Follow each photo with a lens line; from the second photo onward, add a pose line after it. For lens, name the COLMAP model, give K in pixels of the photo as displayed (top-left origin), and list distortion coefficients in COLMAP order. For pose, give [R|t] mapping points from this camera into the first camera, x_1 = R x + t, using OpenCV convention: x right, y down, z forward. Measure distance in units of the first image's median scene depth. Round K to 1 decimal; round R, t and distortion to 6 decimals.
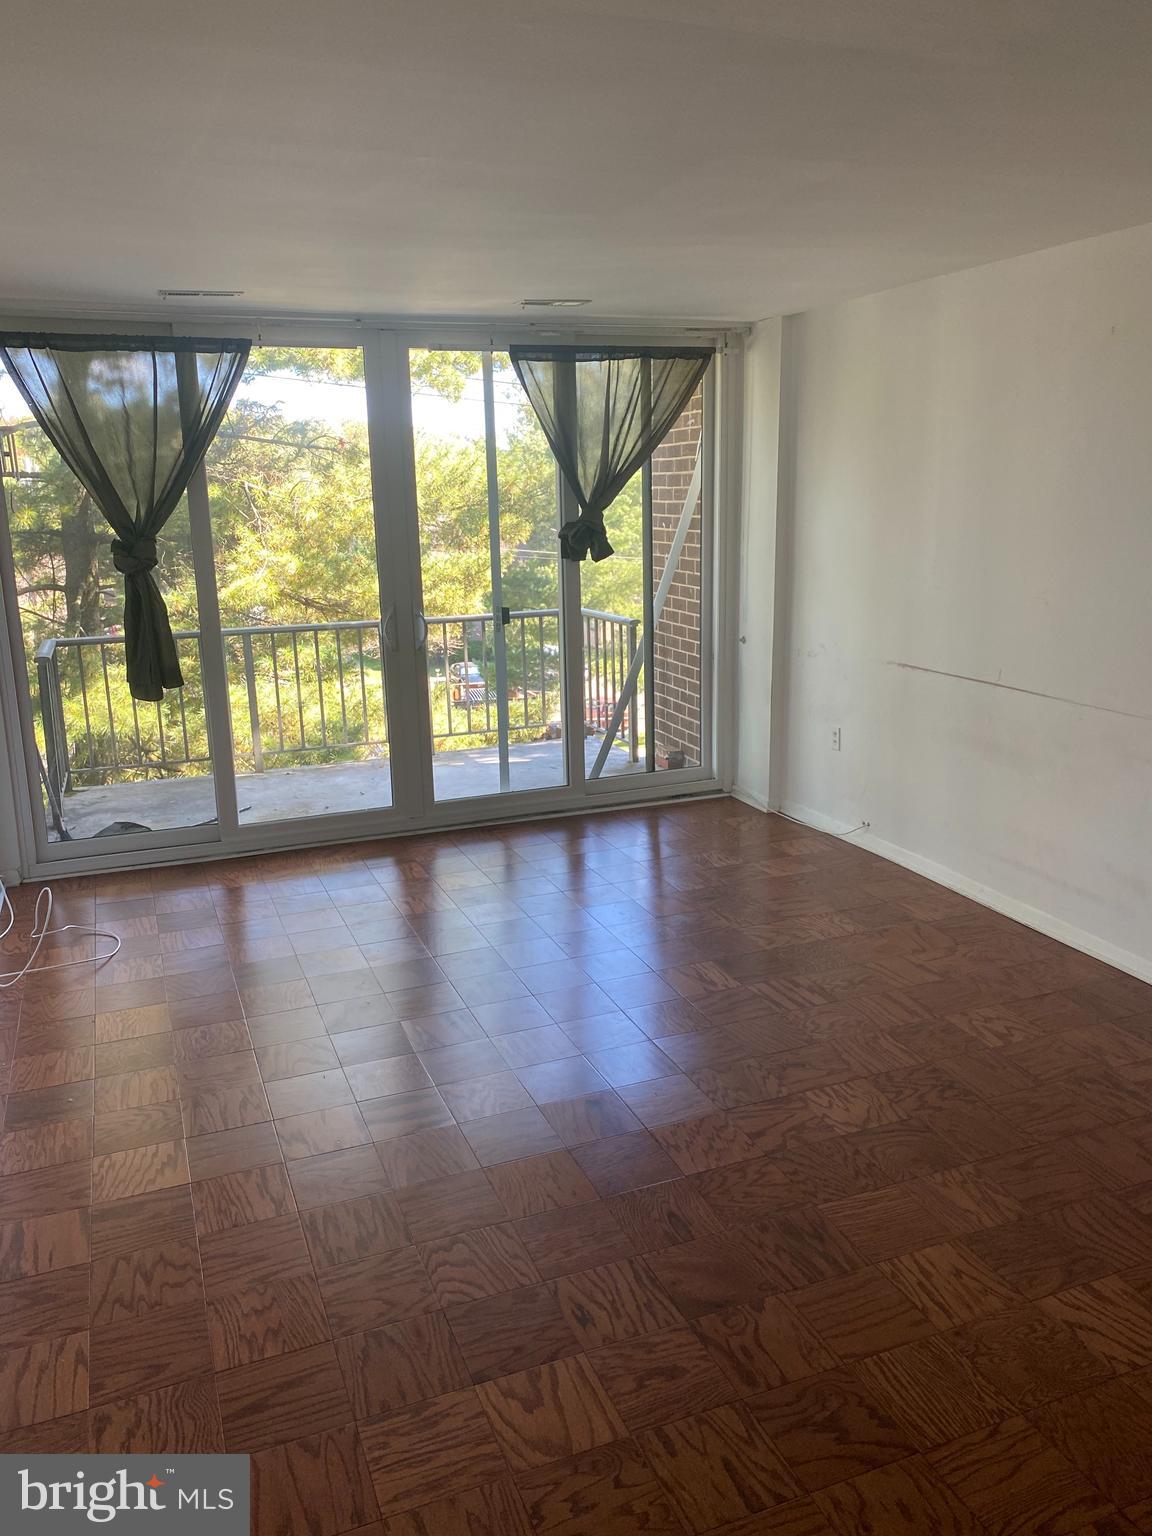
lens RADIAL K [[1174.8, 0, 599.0], [0, 1174.8, 764.5], [0, 0, 1]] dist [0.001832, 0.000537]
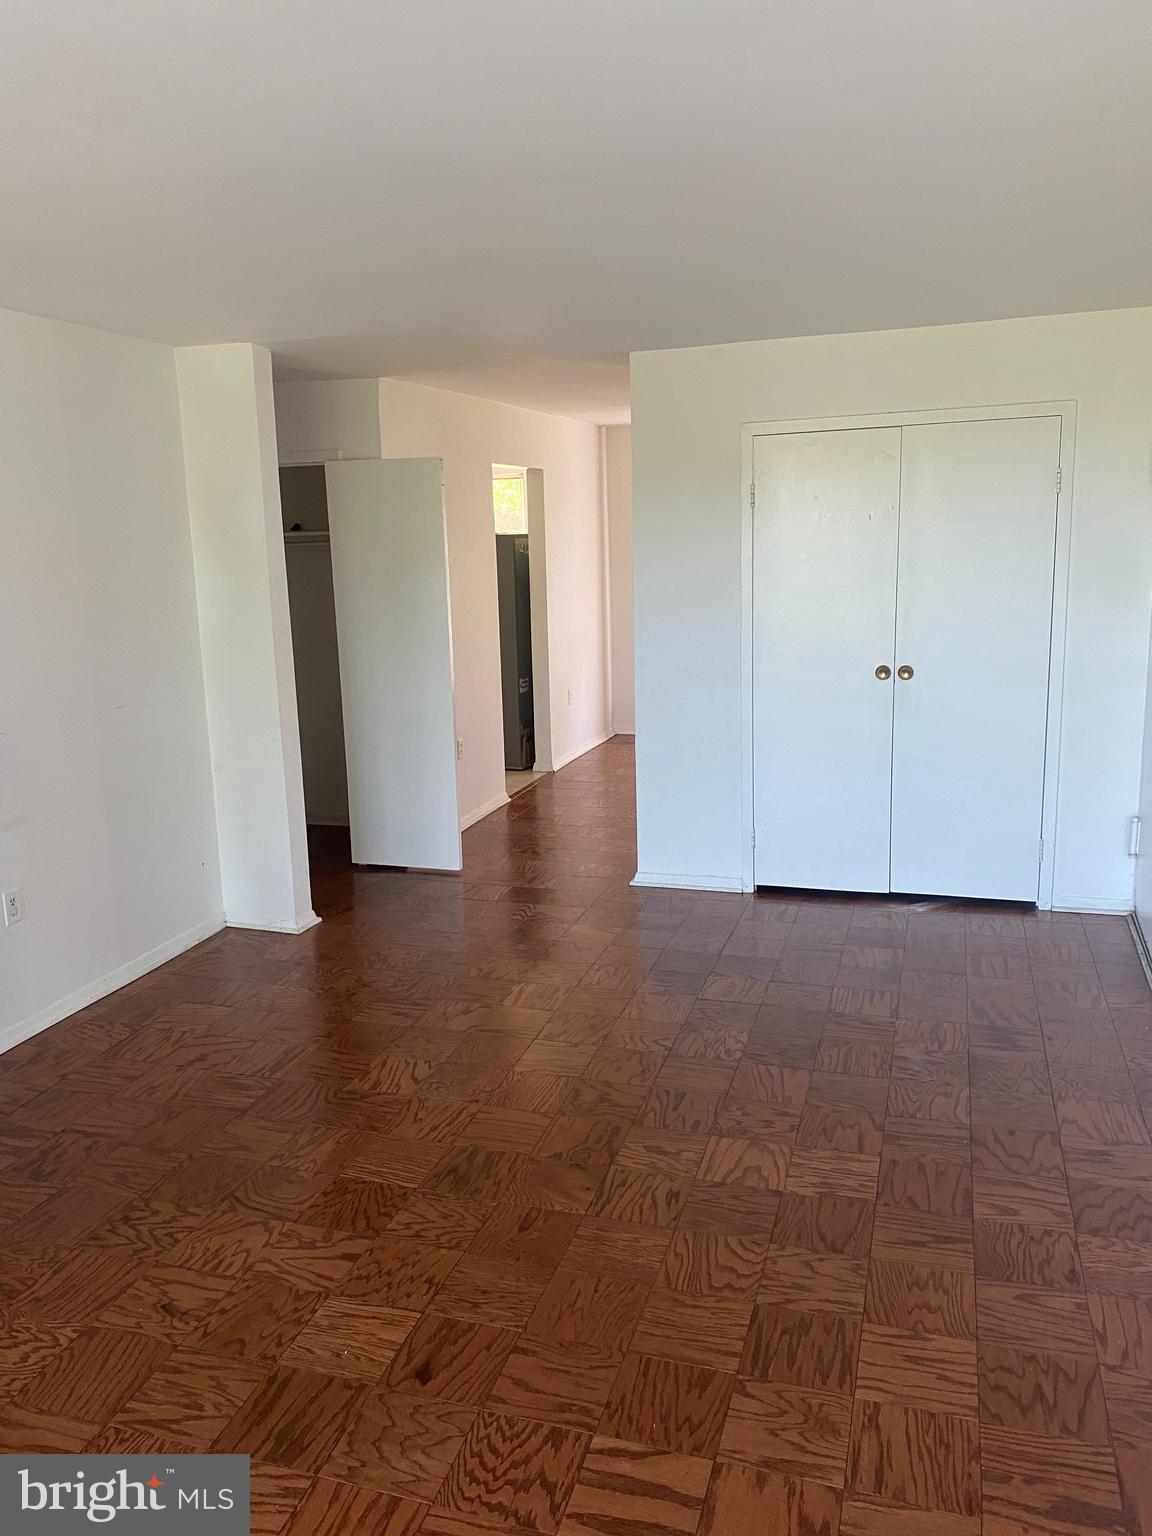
lens RADIAL K [[1174.8, 0, 599.0], [0, 1174.8, 764.5], [0, 0, 1]] dist [0.001832, 0.000537]
pose [[-0.777810, -0.082342, 0.623082, -0.647188], [0.189800, 0.914321, 0.357762, -0.369892], [-0.599156, 0.396532, -0.695539, 1.649506]]
